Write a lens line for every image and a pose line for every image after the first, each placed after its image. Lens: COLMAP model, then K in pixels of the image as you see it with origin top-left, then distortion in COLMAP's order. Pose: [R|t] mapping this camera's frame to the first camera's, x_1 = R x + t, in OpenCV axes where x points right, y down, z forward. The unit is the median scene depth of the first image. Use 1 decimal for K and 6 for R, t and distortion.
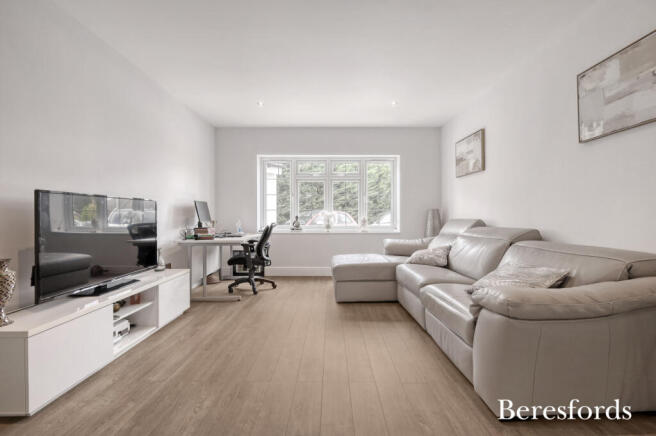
lens RADIAL K [[284.6, 0, 328.5], [0, 284.6, 215.2], [0, 0, 1]] dist [0.001197, -0.000062]
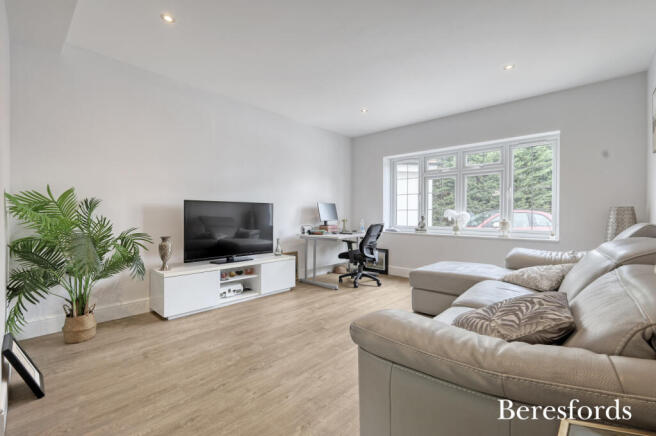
lens RADIAL K [[284.6, 0, 328.5], [0, 284.6, 215.2], [0, 0, 1]] dist [0.001197, -0.000062]
pose [[0.733052, 0.005510, -0.680150, 0.396535], [-0.005469, 0.999983, 0.002206, -0.000880], [0.680150, 0.002103, 0.733070, 0.129501]]
